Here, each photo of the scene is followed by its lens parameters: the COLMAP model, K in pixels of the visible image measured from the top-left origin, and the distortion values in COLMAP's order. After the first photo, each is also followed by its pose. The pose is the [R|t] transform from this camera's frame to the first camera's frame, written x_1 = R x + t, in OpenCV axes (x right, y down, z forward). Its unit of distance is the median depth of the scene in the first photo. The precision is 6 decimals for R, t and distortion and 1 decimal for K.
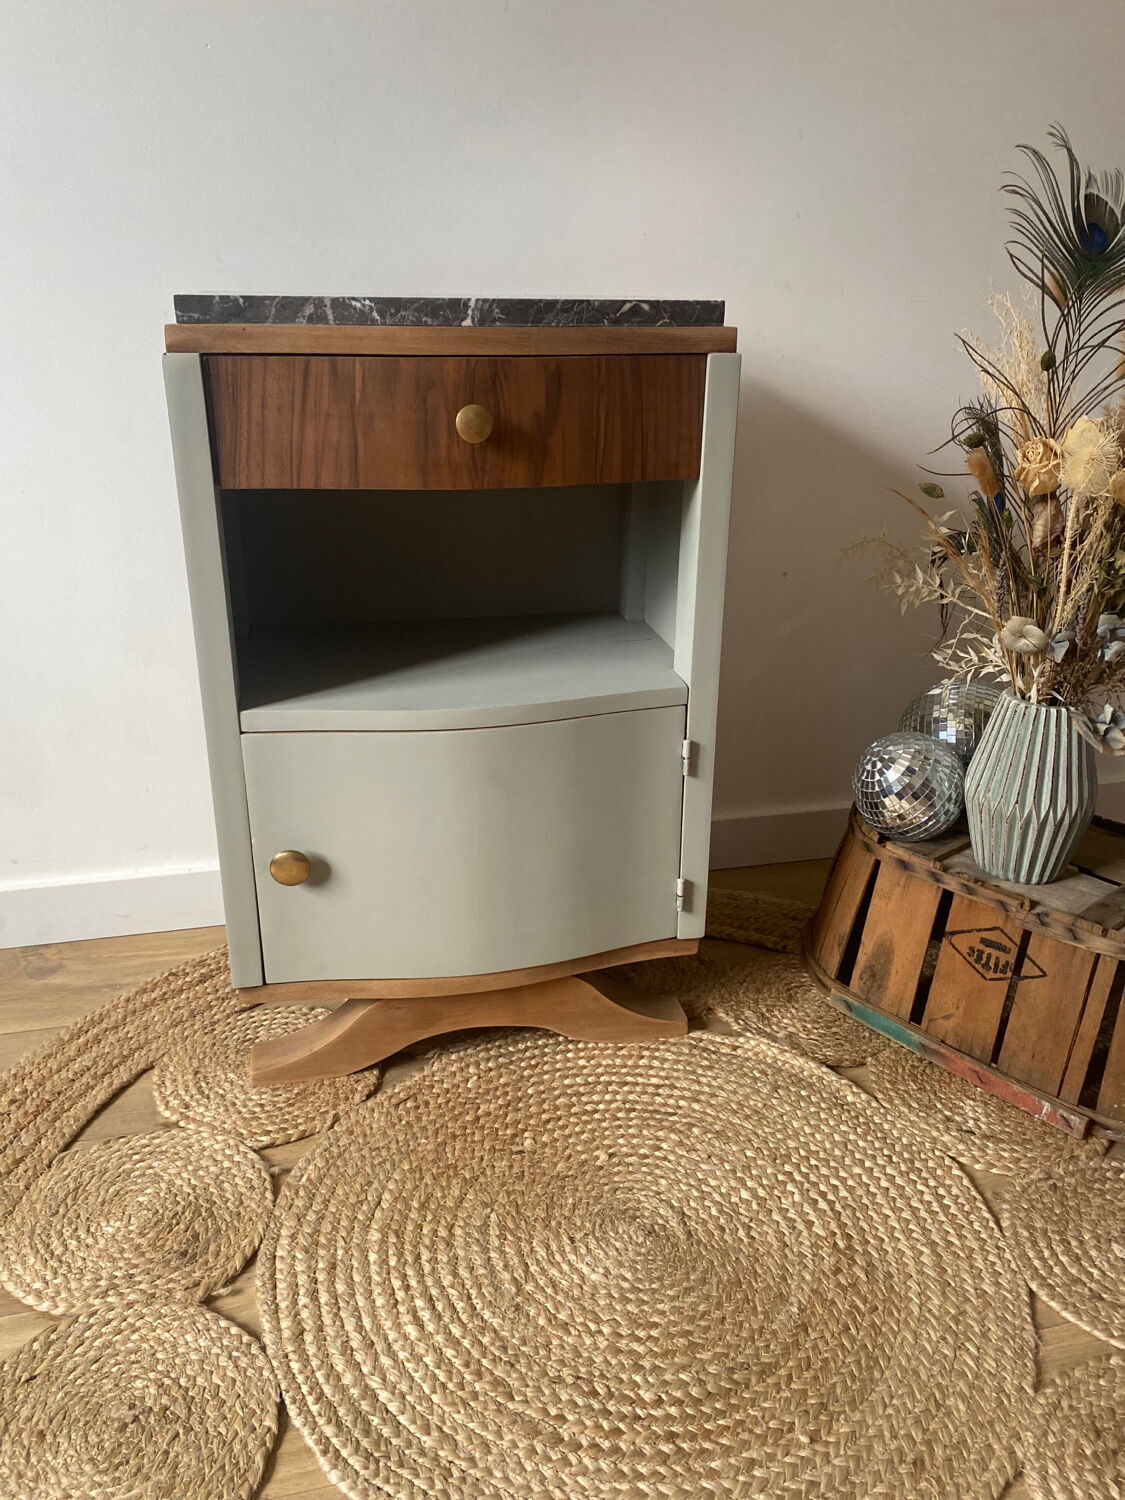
lens RADIAL K [[1155.5, 0, 572.4], [0, 1155.5, 730.3], [0, 0, 1]] dist [0.007459, -0.004370]
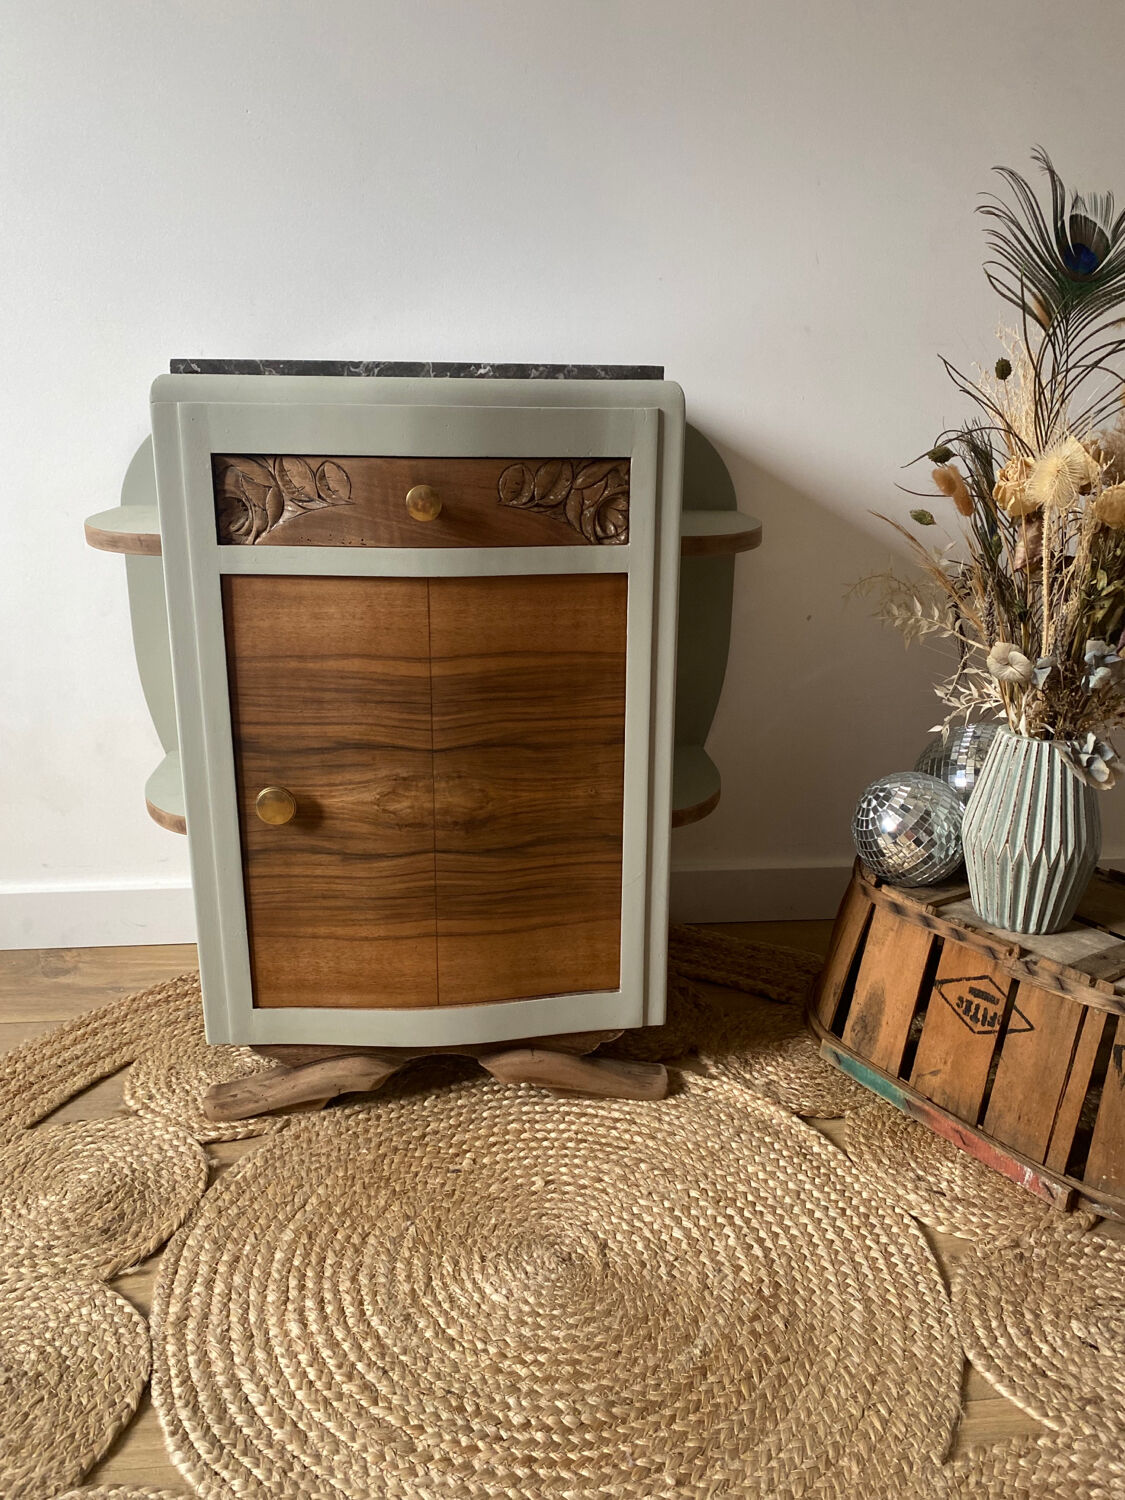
lens RADIAL K [[1155.5, 0, 572.6], [0, 1155.5, 725.5], [0, 0, 1]] dist [0.007459, -0.004370]
pose [[0.989987, 0.033322, -0.137167, 0.175528], [-0.045270, 0.995358, -0.084931, 0.070280], [0.133701, 0.090290, 0.986900, 0.015700]]
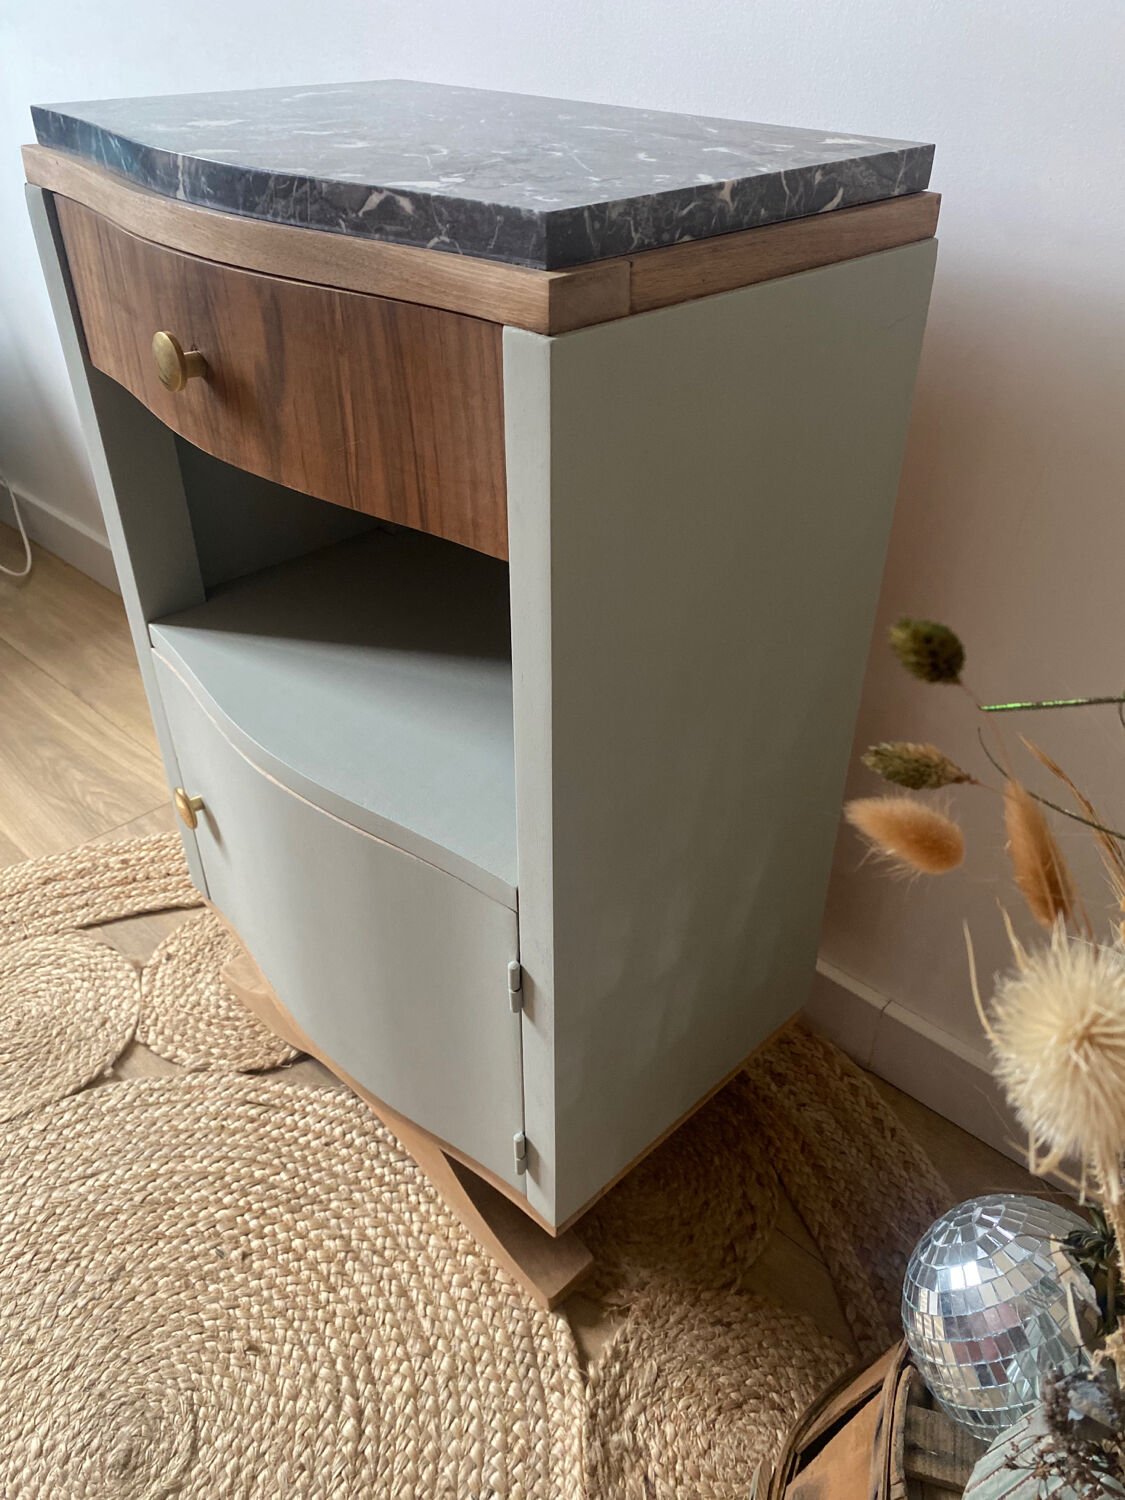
lens RADIAL K [[1155.5, 0, 572.8], [0, 1155.5, 734.2], [0, 0, 1]] dist [0.007459, -0.004370]
pose [[0.542909, 0.464871, -0.699389, 0.500148], [-0.305199, 0.885088, 0.351387, -0.329492], [0.782371, 0.022682, 0.622400, 0.689143]]
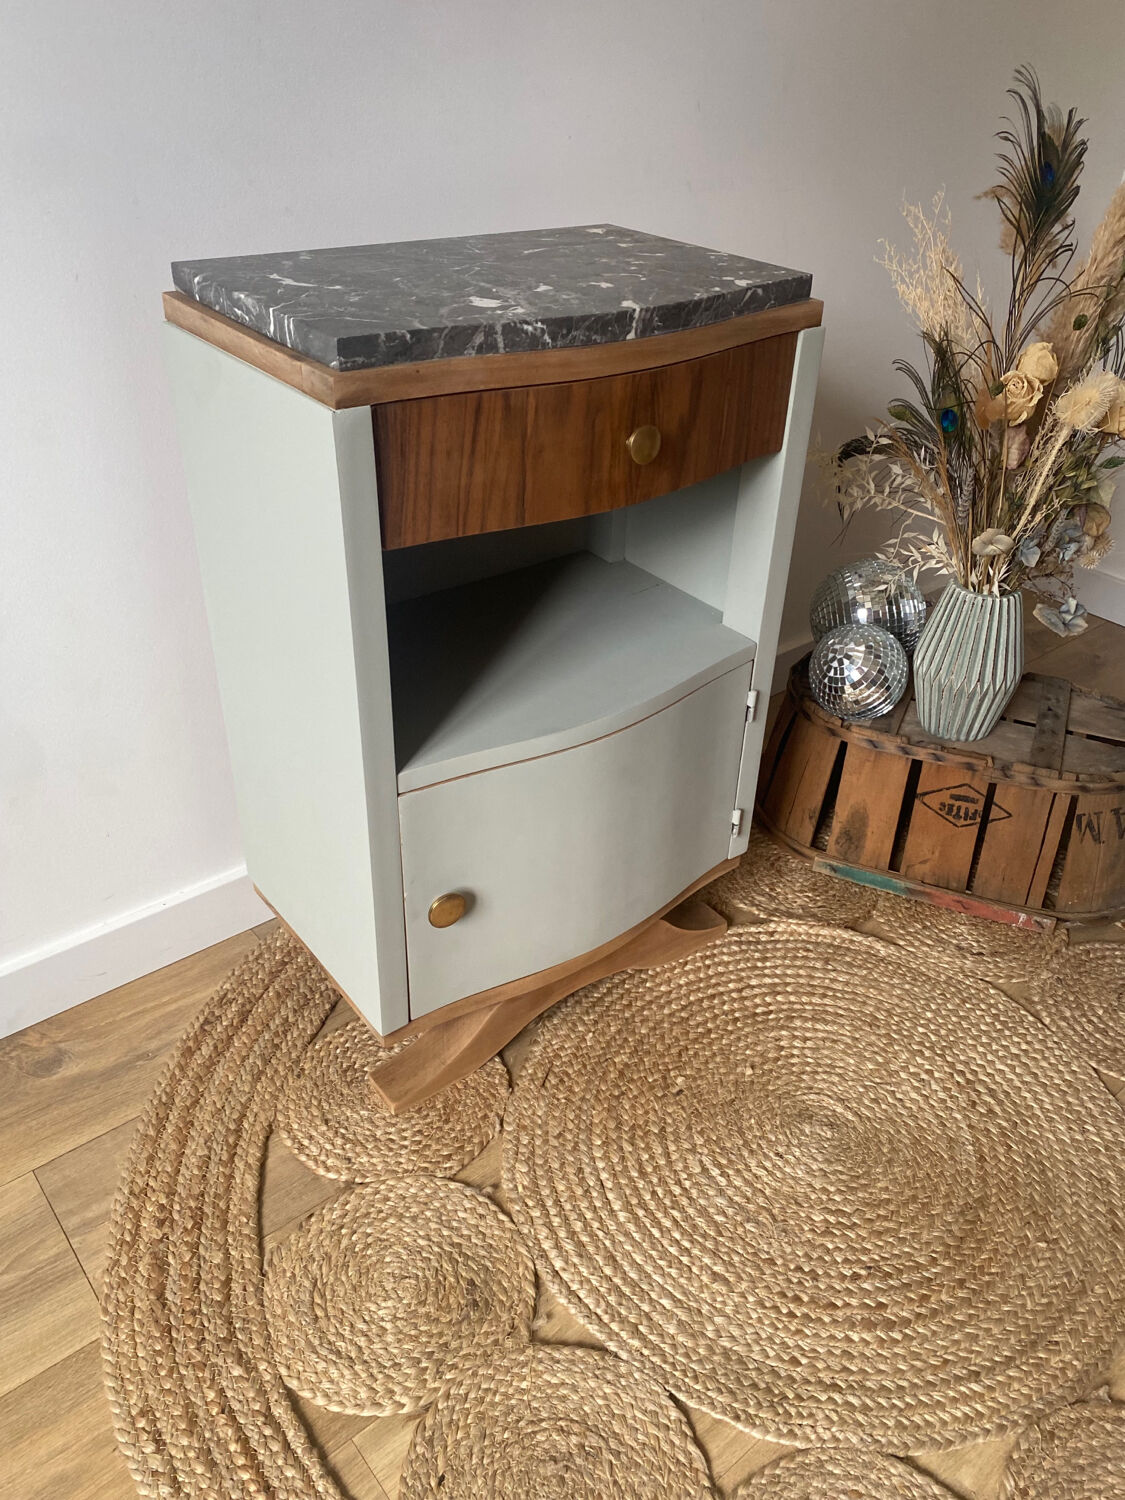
lens RADIAL K [[1155.5, 0, 590.9], [0, 1155.5, 745.7], [0, 0, 1]] dist [0.007459, -0.004370]
pose [[0.897273, -0.219368, 0.383118, -0.476588], [0.131399, 0.961182, 0.242620, -0.231647], [-0.421469, -0.167355, 0.891267, 0.116074]]
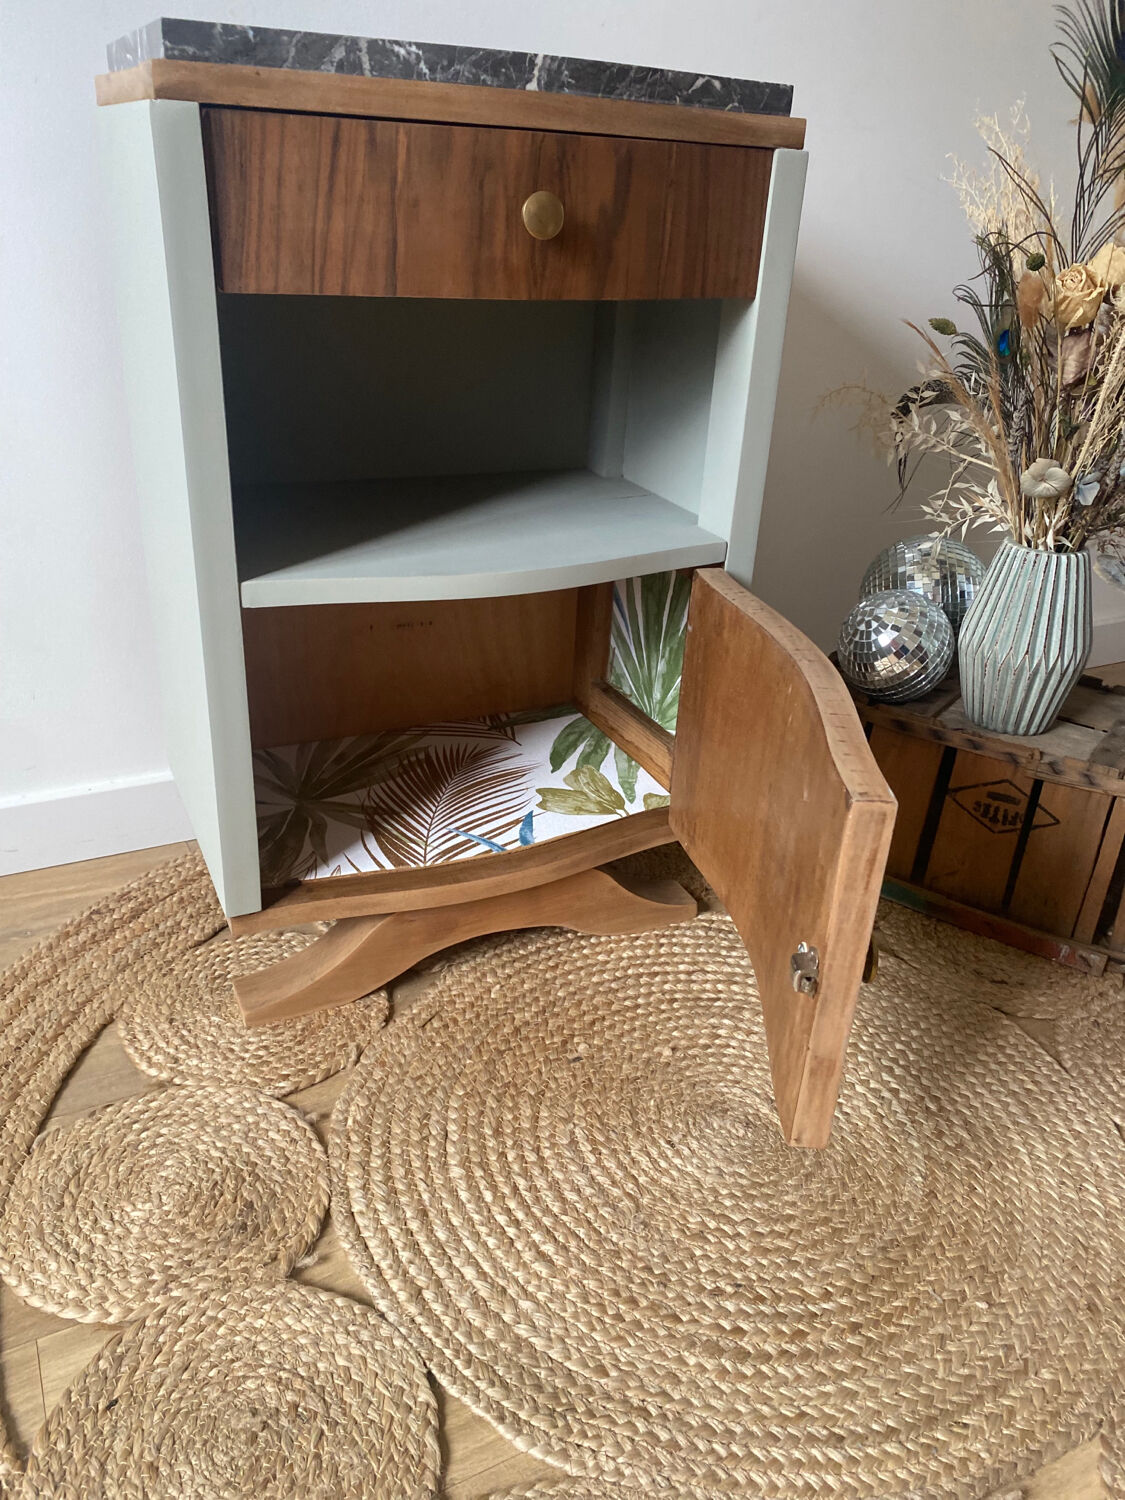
lens RADIAL K [[1155.5, 0, 576.0], [0, 1155.5, 744.2], [0, 0, 1]] dist [0.007459, -0.004370]
pose [[0.970287, -0.067858, 0.232247, -0.245899], [0.044786, 0.993650, 0.103217, 0.022710], [-0.237776, -0.089749, 0.967165, 0.140808]]
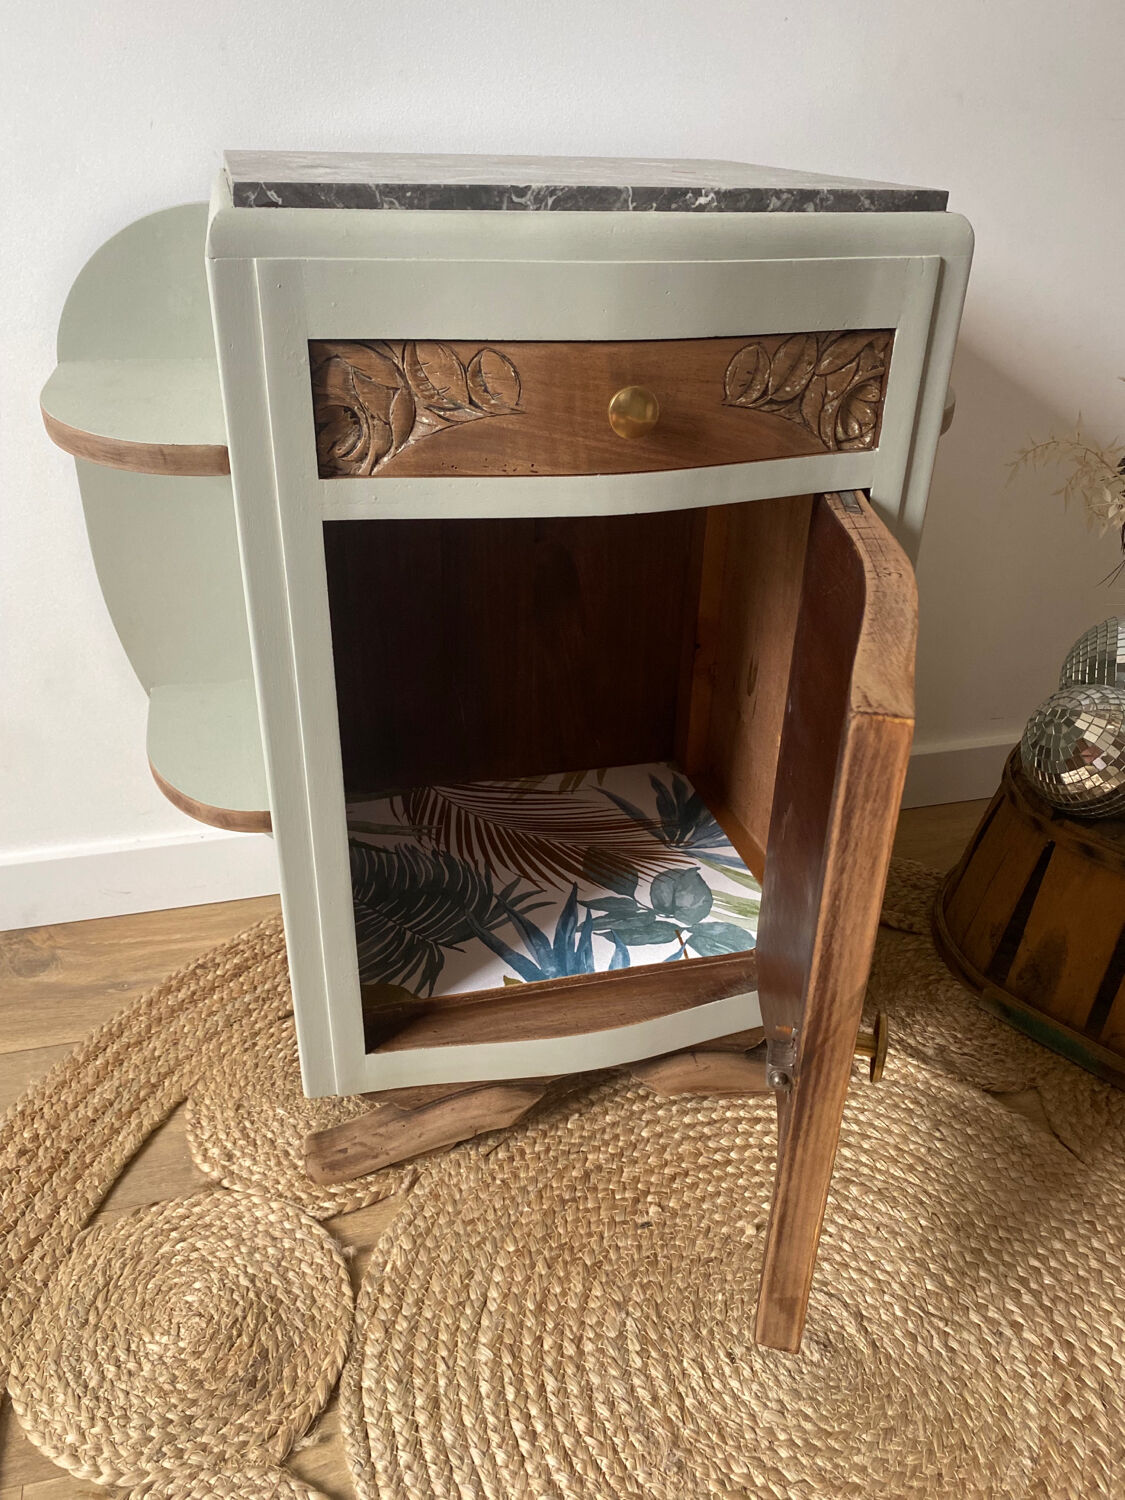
lens RADIAL K [[1155.5, 0, 559.3], [0, 1155.5, 741.1], [0, 0, 1]] dist [0.007459, -0.004370]
pose [[0.999748, -0.001736, 0.022402, -0.126768], [-0.001429, 0.990083, 0.140479, -0.089621], [-0.022423, -0.140476, 0.989830, 0.244505]]
